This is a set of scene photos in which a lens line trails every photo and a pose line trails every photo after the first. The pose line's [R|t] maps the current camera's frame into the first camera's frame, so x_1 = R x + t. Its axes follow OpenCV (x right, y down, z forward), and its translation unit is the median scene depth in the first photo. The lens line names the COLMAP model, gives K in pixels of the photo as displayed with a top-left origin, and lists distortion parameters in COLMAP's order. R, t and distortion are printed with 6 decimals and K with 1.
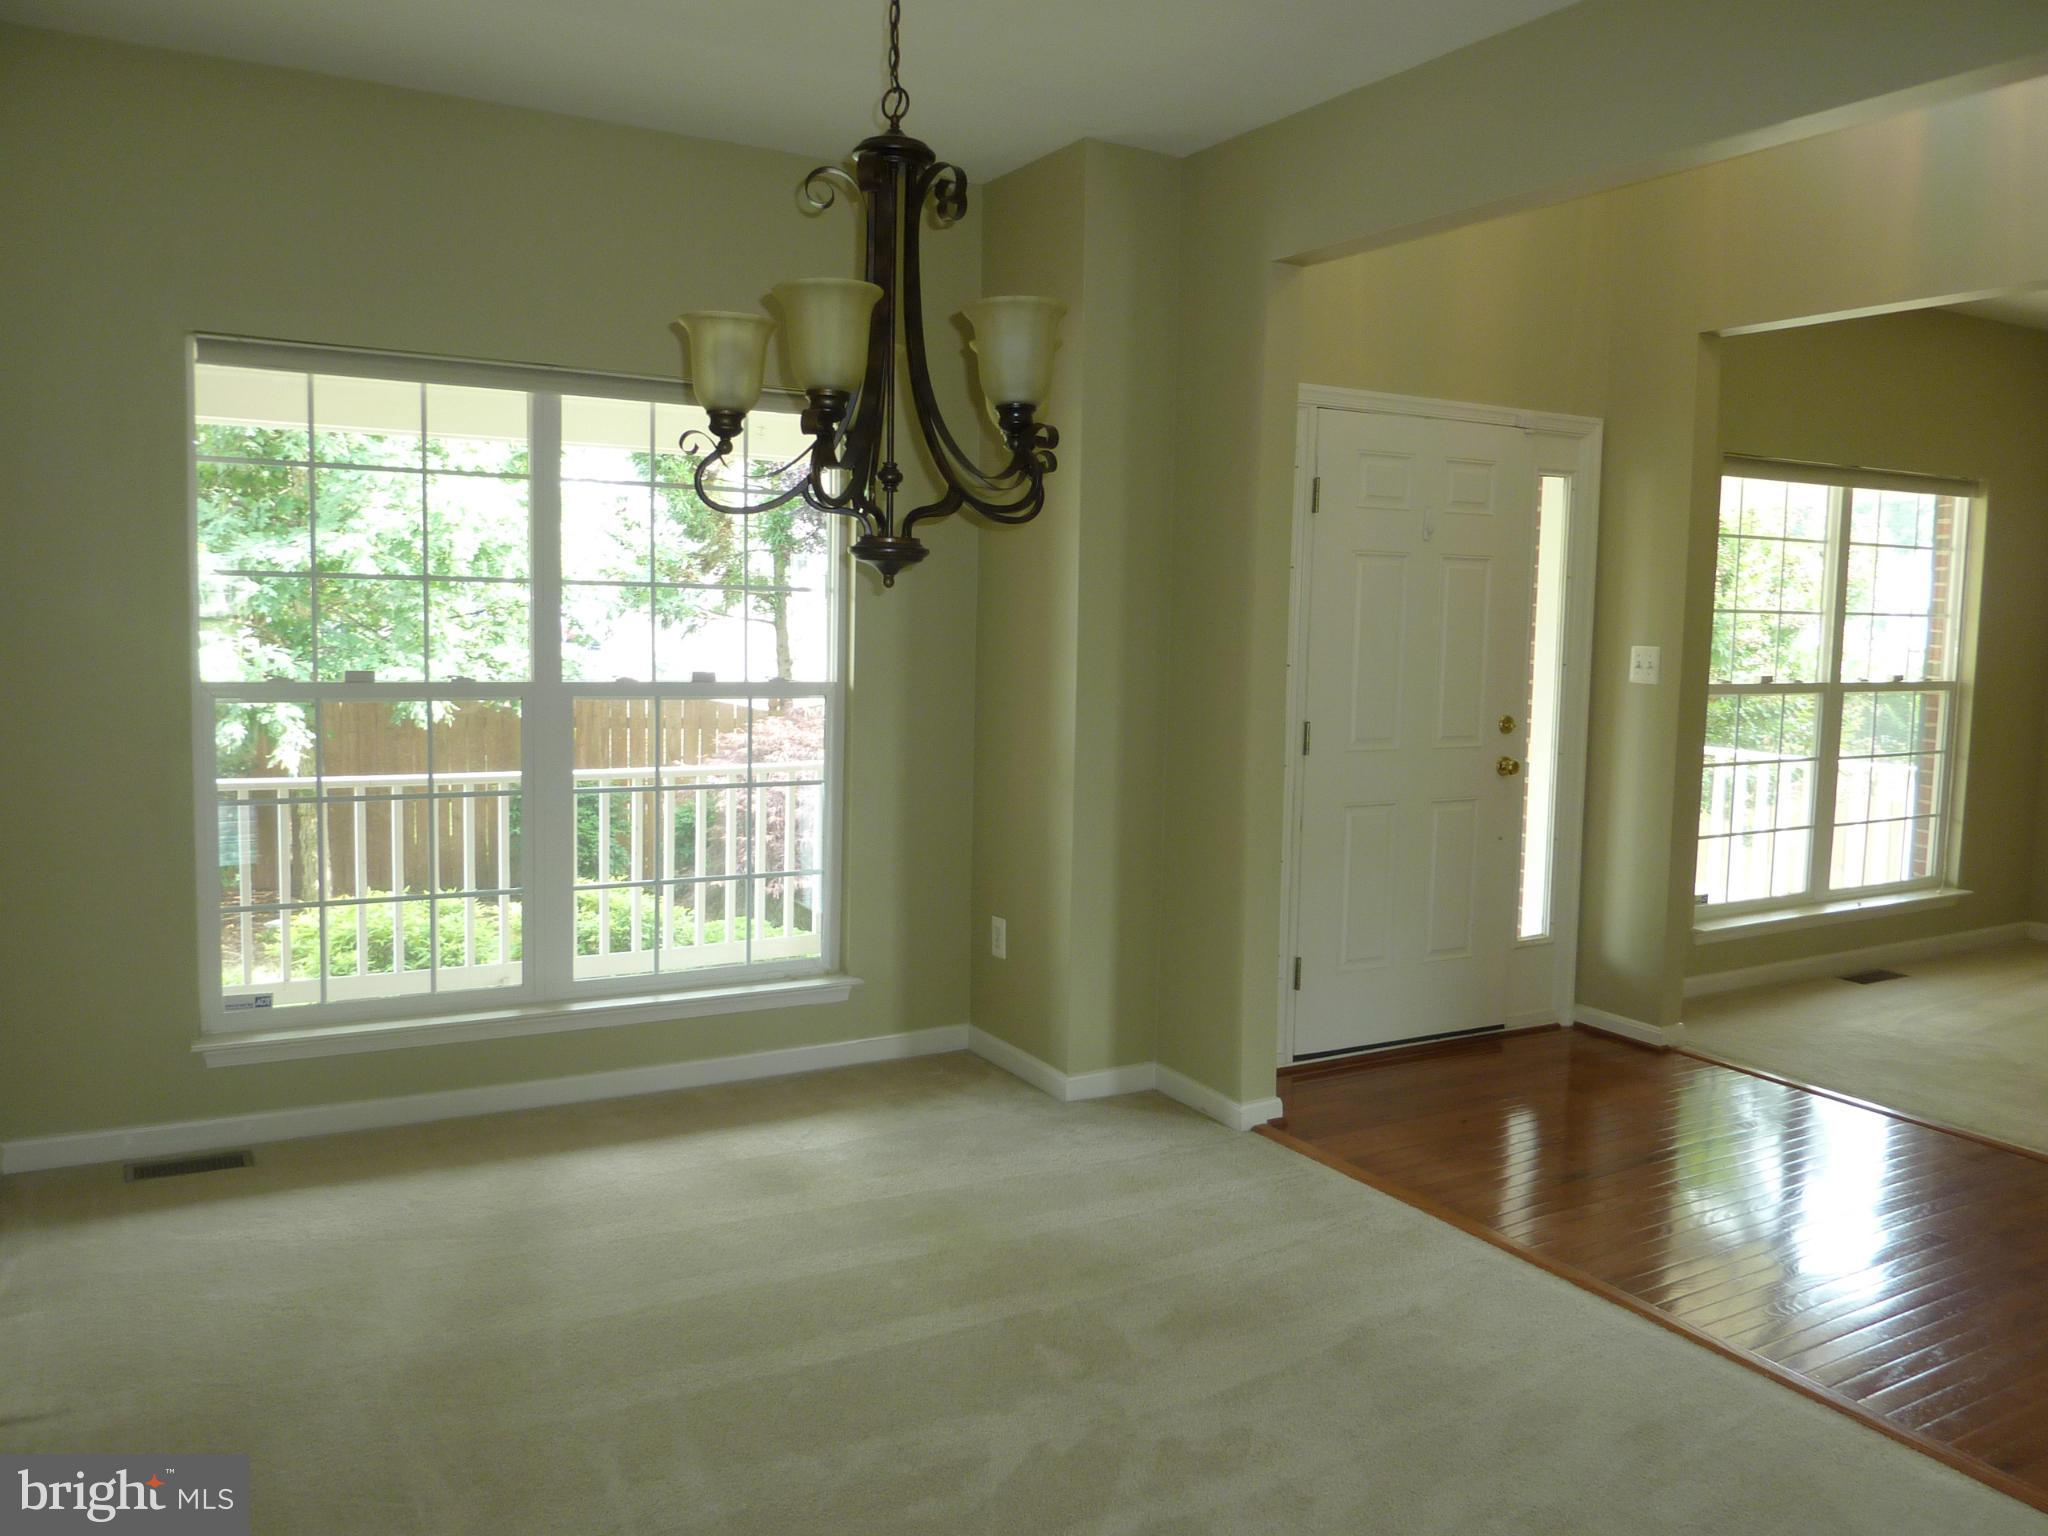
lens RADIAL K [[1548.9, 0, 1024.0], [0, 1548.9, 768.0], [0, 0, 1]] dist [-0.001235, -0.068415]
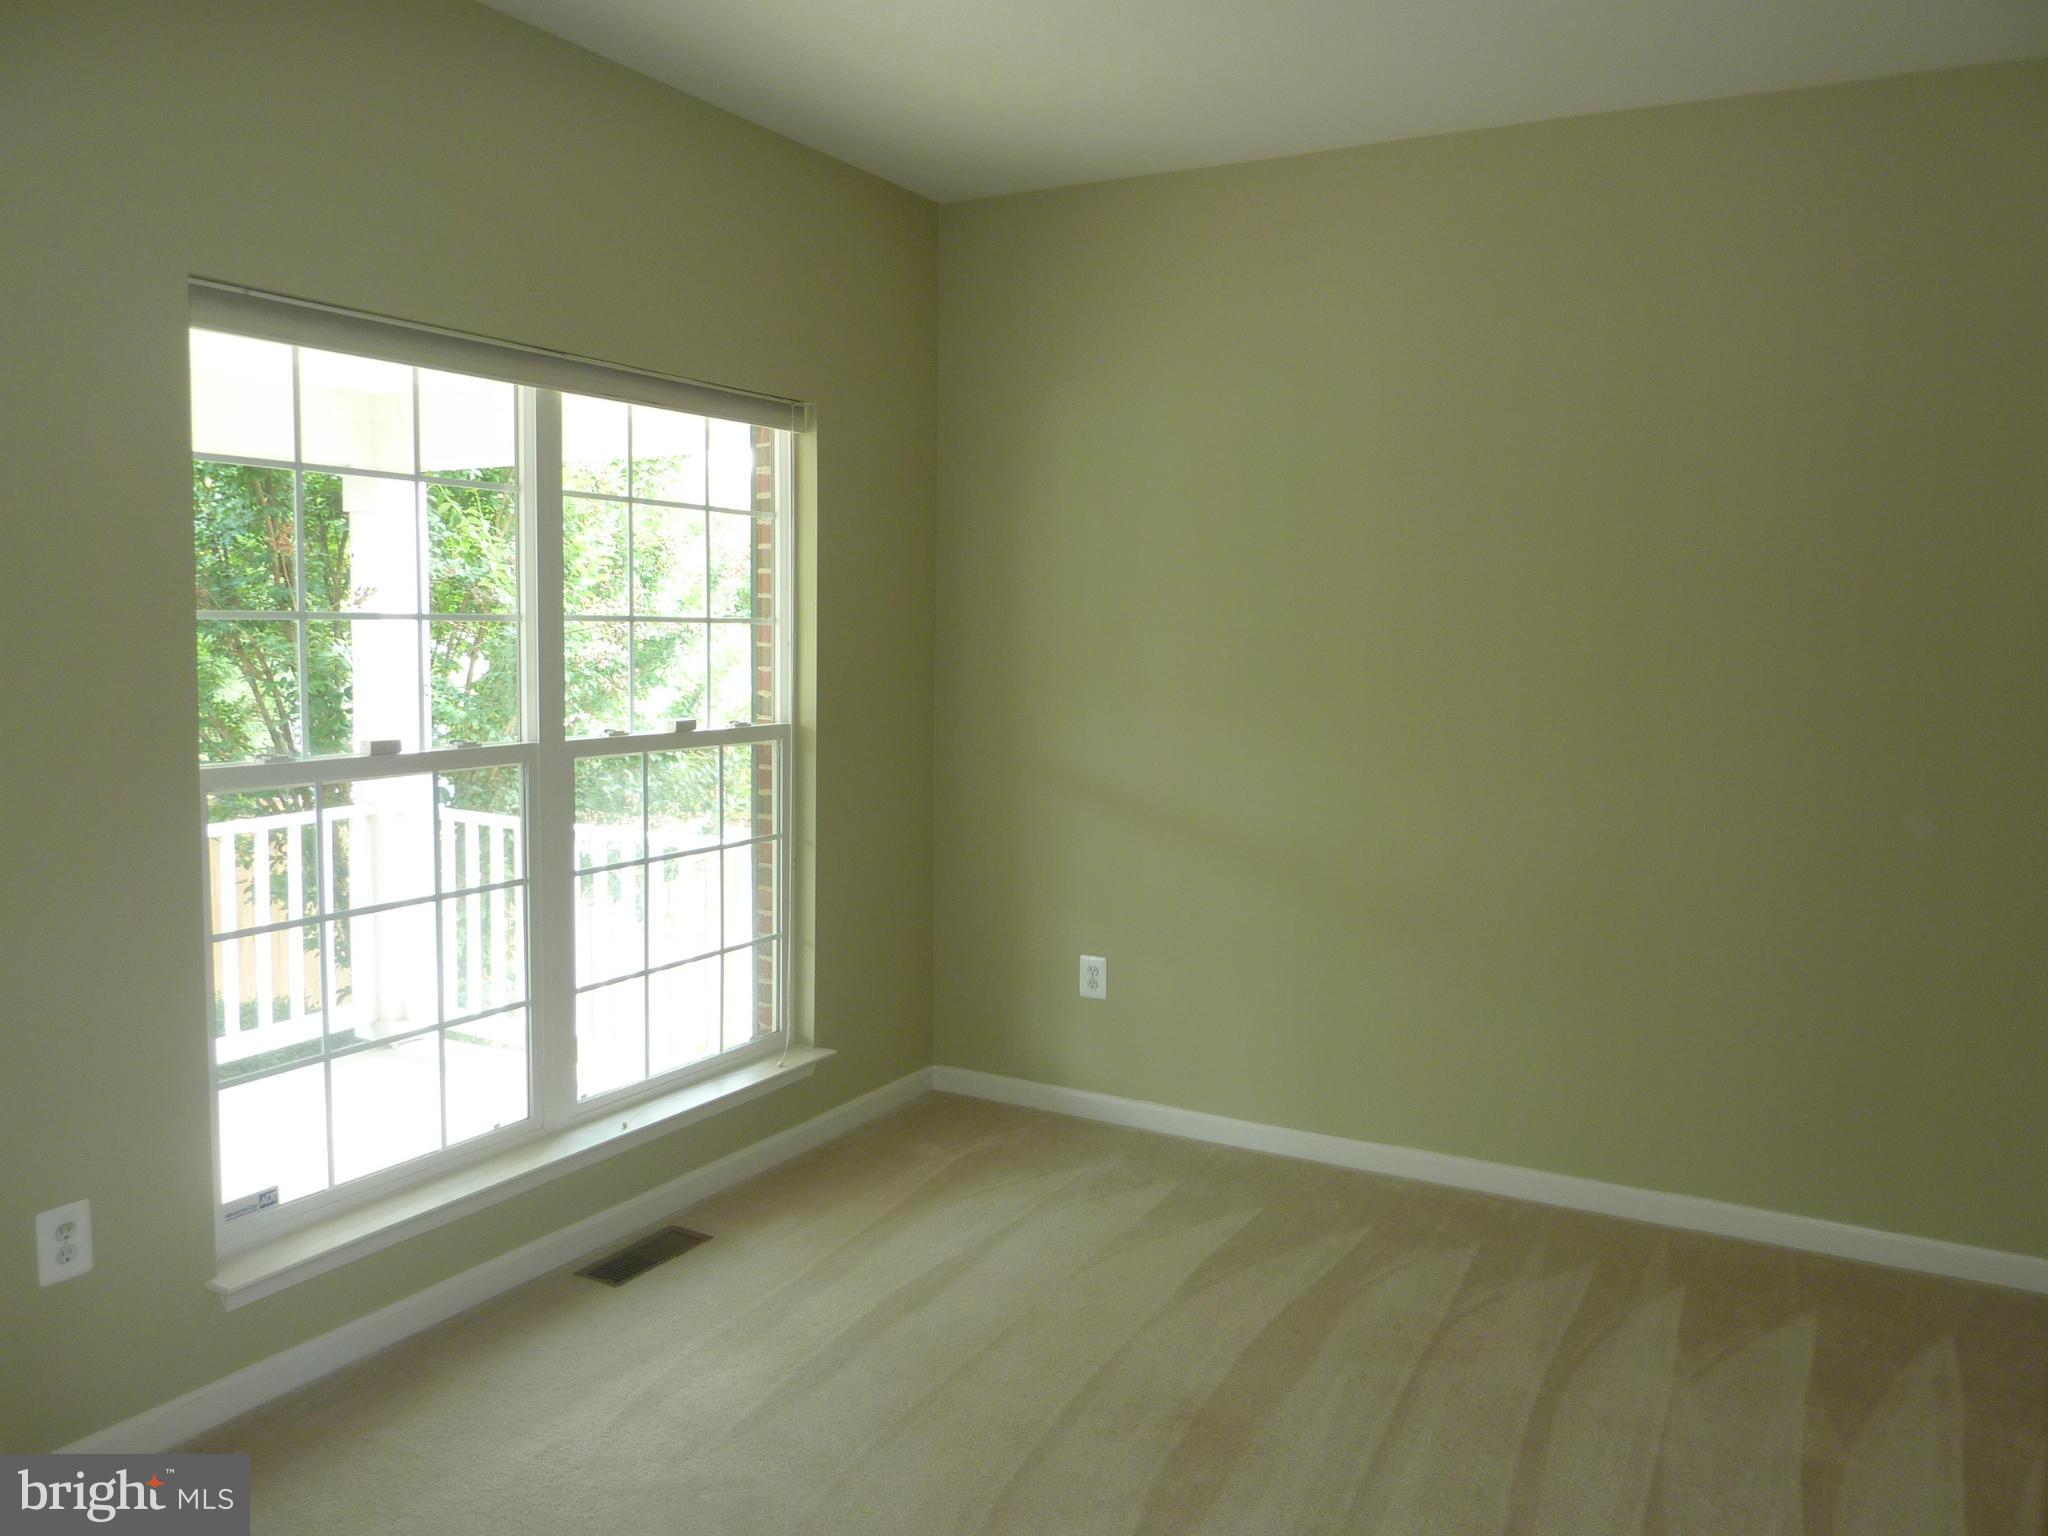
lens RADIAL K [[1548.9, 0, 1024.0], [0, 1548.9, 768.0], [0, 0, 1]] dist [-0.001235, -0.068415]
pose [[0.852724, -0.049363, 0.520025, 0.356216], [0.050786, 0.998643, 0.011519, -0.040930], [-0.519888, 0.016587, 0.854073, 0.405216]]
